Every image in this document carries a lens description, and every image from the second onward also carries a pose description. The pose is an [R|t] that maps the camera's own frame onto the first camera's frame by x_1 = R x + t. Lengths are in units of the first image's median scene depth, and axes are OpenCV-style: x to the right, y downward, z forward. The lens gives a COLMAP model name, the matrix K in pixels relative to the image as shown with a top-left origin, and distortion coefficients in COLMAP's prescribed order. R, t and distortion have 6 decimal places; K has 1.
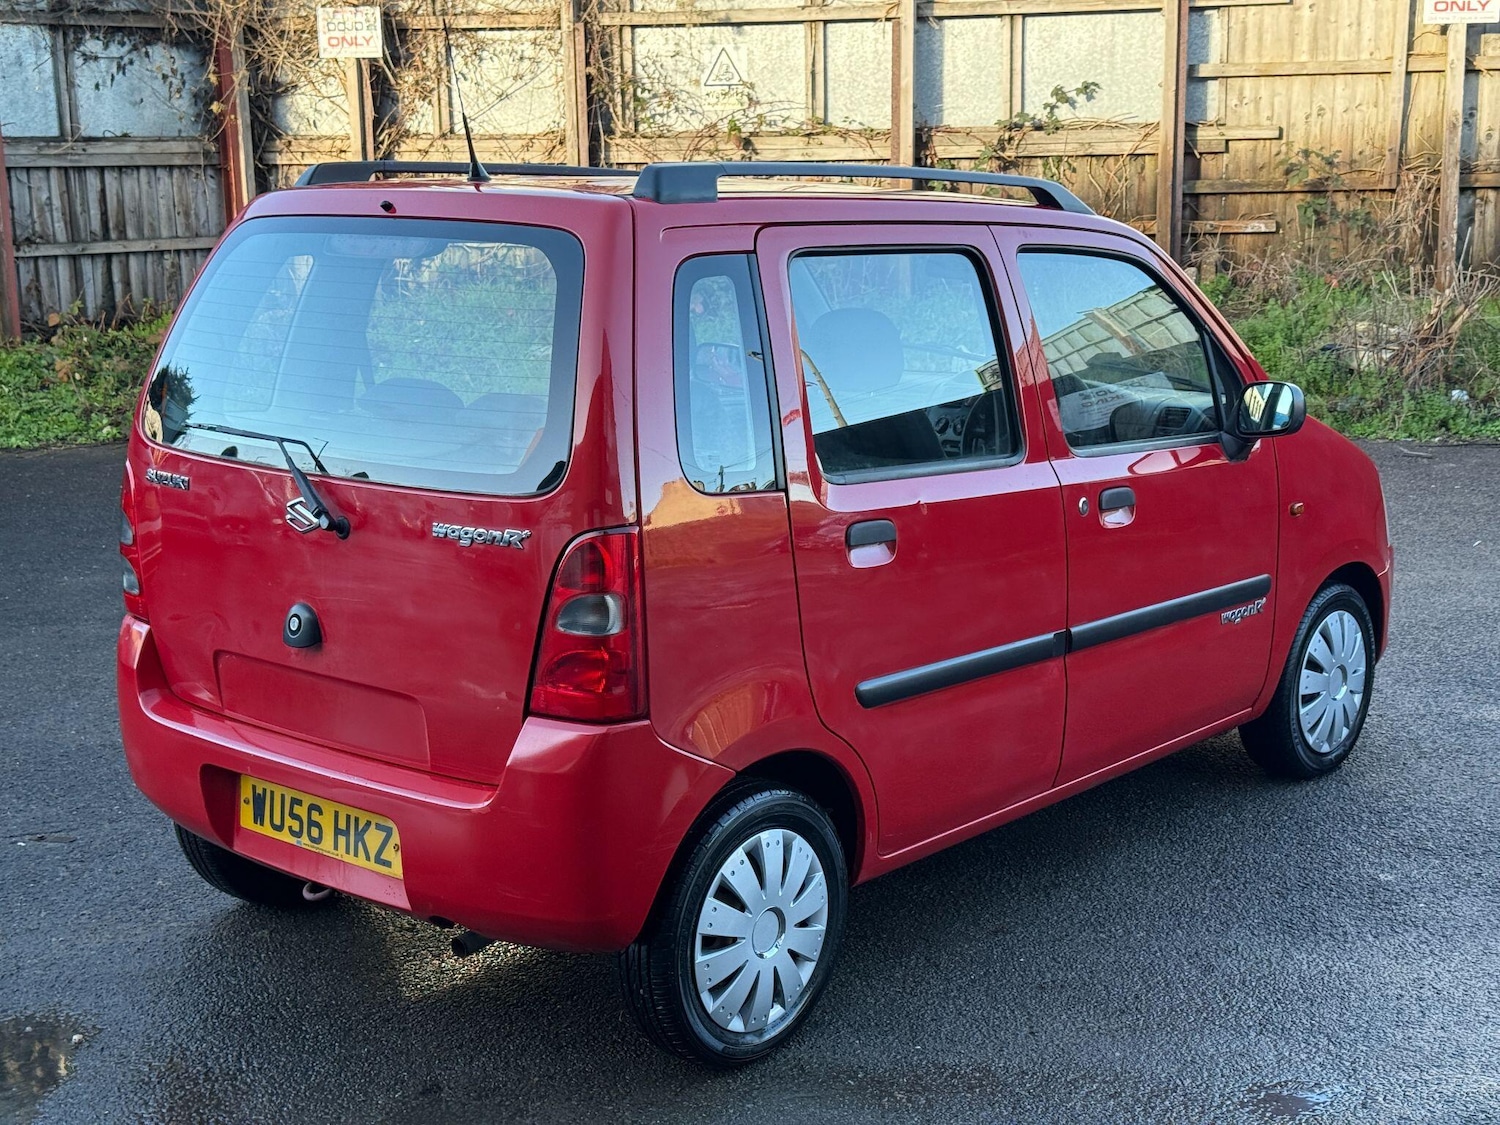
lens RADIAL K [[2141.3, 0, 785.0], [0, 2141.3, 552.1], [0, 0, 1]] dist [0.069113, 0.000000]
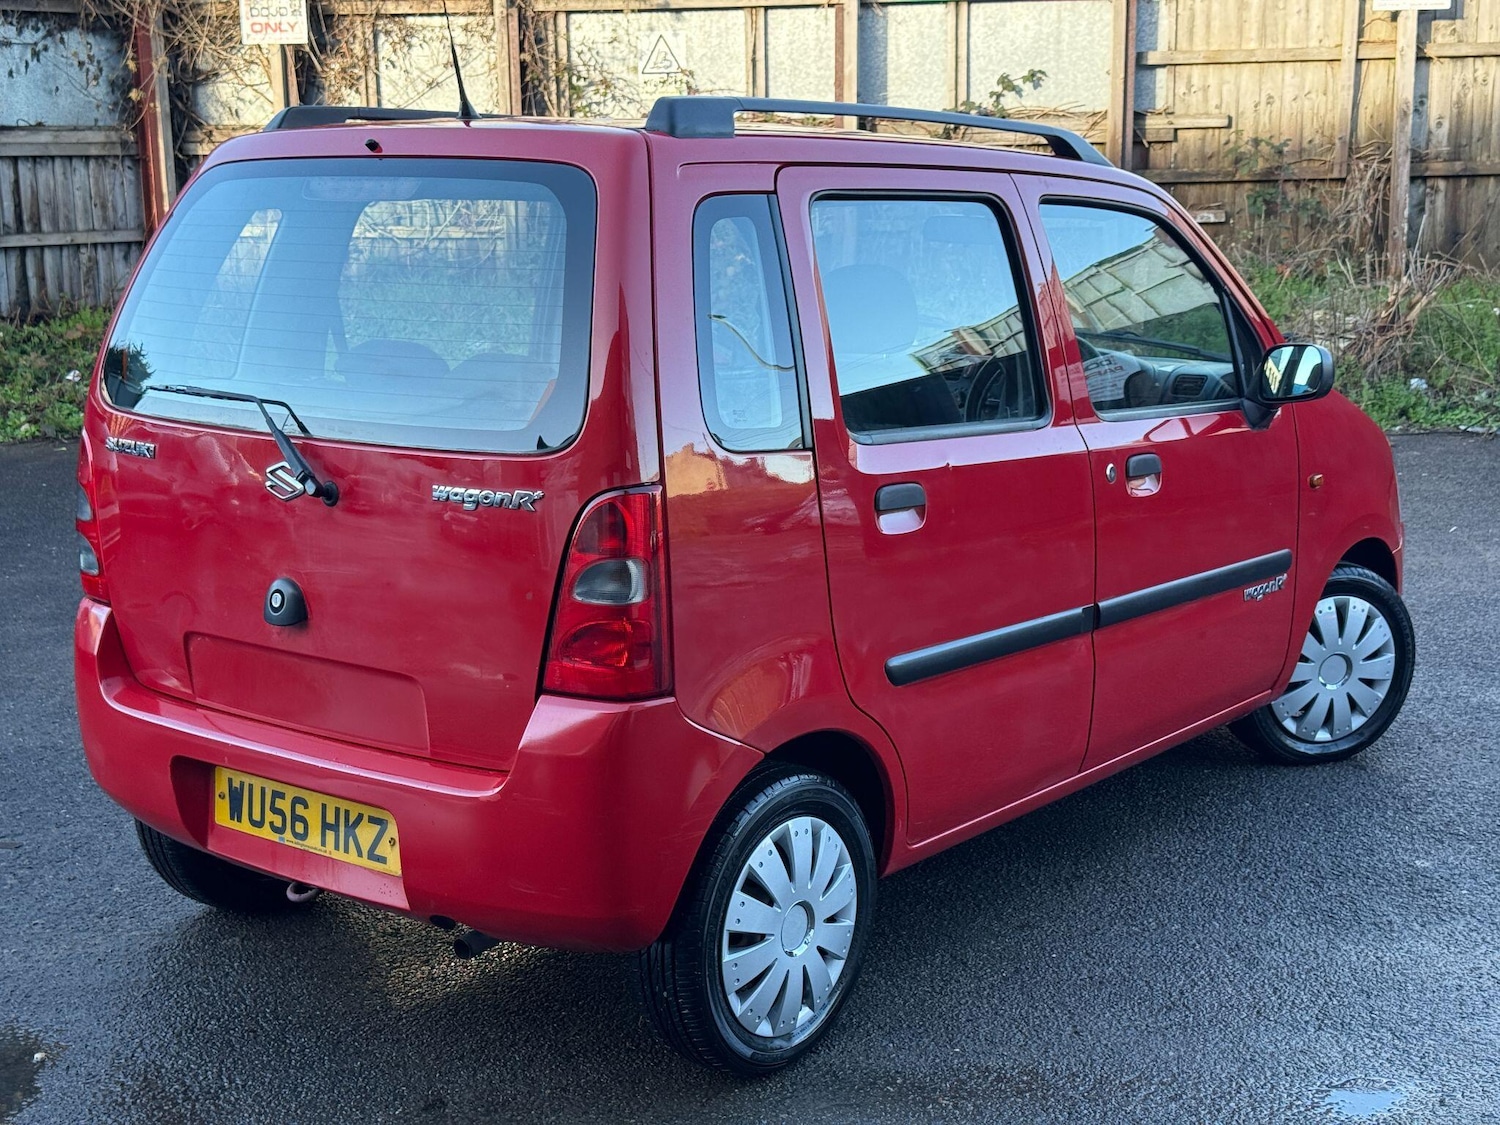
lens RADIAL K [[2141.3, 0, 784.9], [0, 2141.3, 563.9], [0, 0, 1]] dist [0.069113, 0.000000]
pose [[0.999105, -0.008611, 0.041421, -0.015375], [0.008629, 0.999963, -0.000254, 0.006257], [-0.041417, 0.000611, 0.999142, 0.023432]]
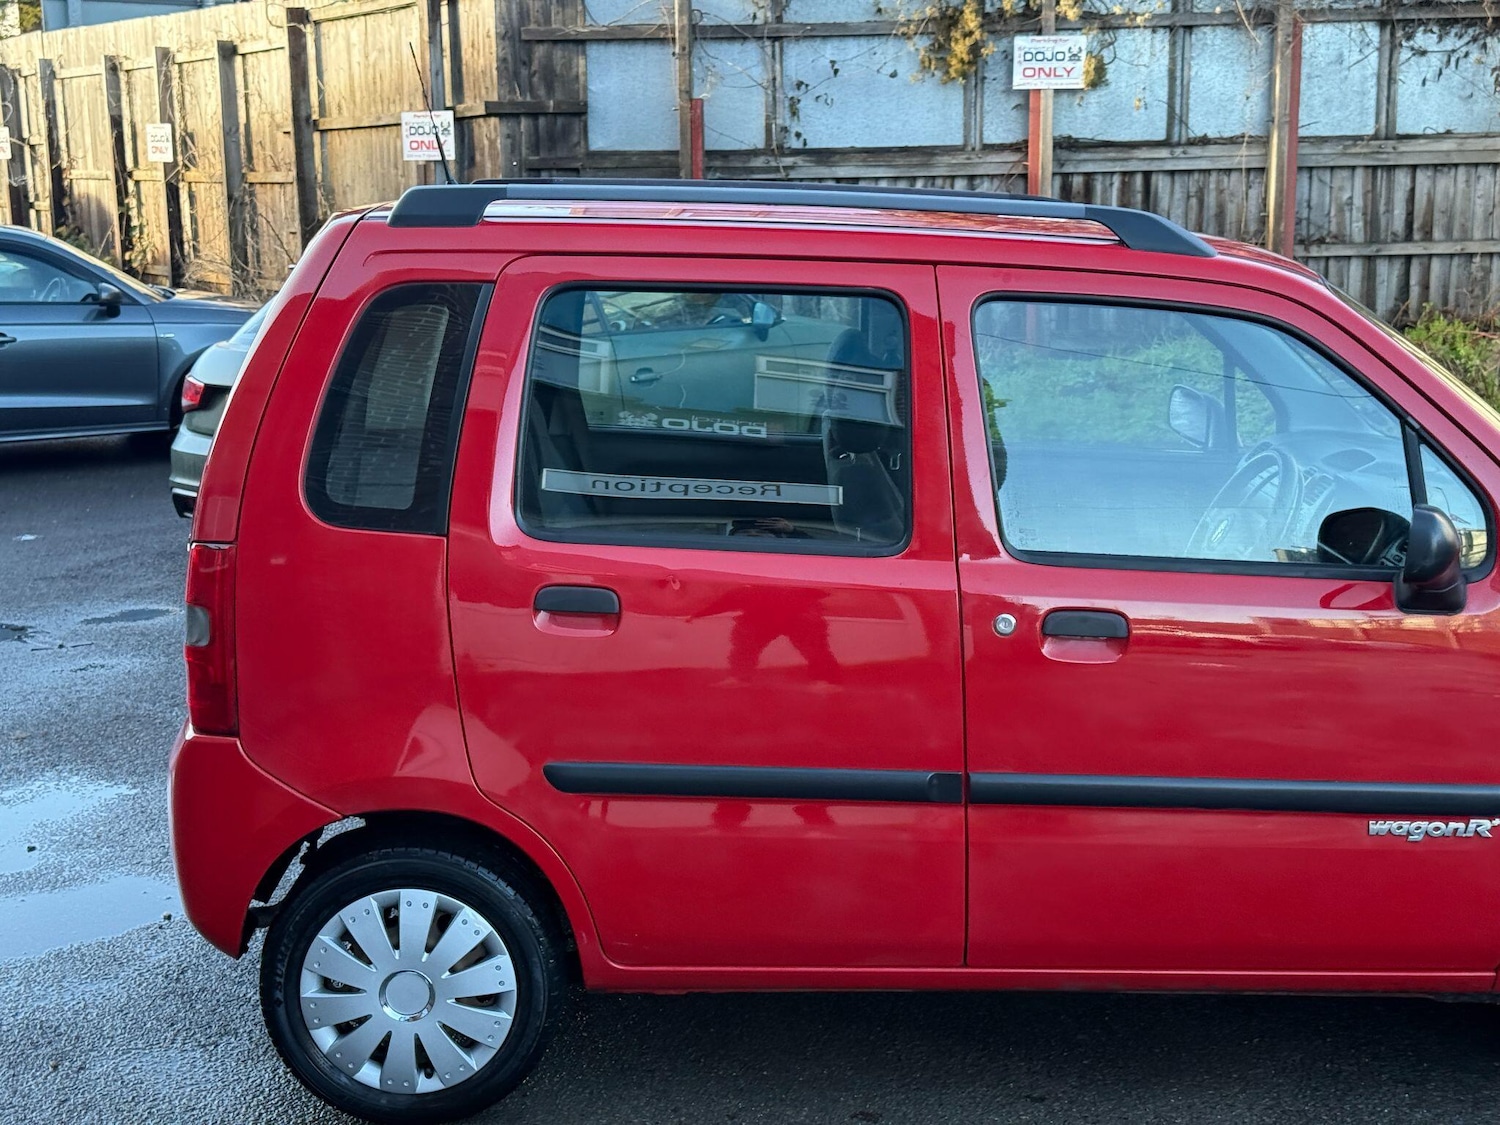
lens RADIAL K [[2141.3, 0, 712.2], [0, 2141.3, 557.7], [0, 0, 1]] dist [0.069113, 0.000000]
pose [[0.644529, 0.141804, -0.751315, 0.236493], [-0.135659, 0.988269, 0.070150, -0.030790], [0.752449, 0.056709, 0.656205, 0.143215]]
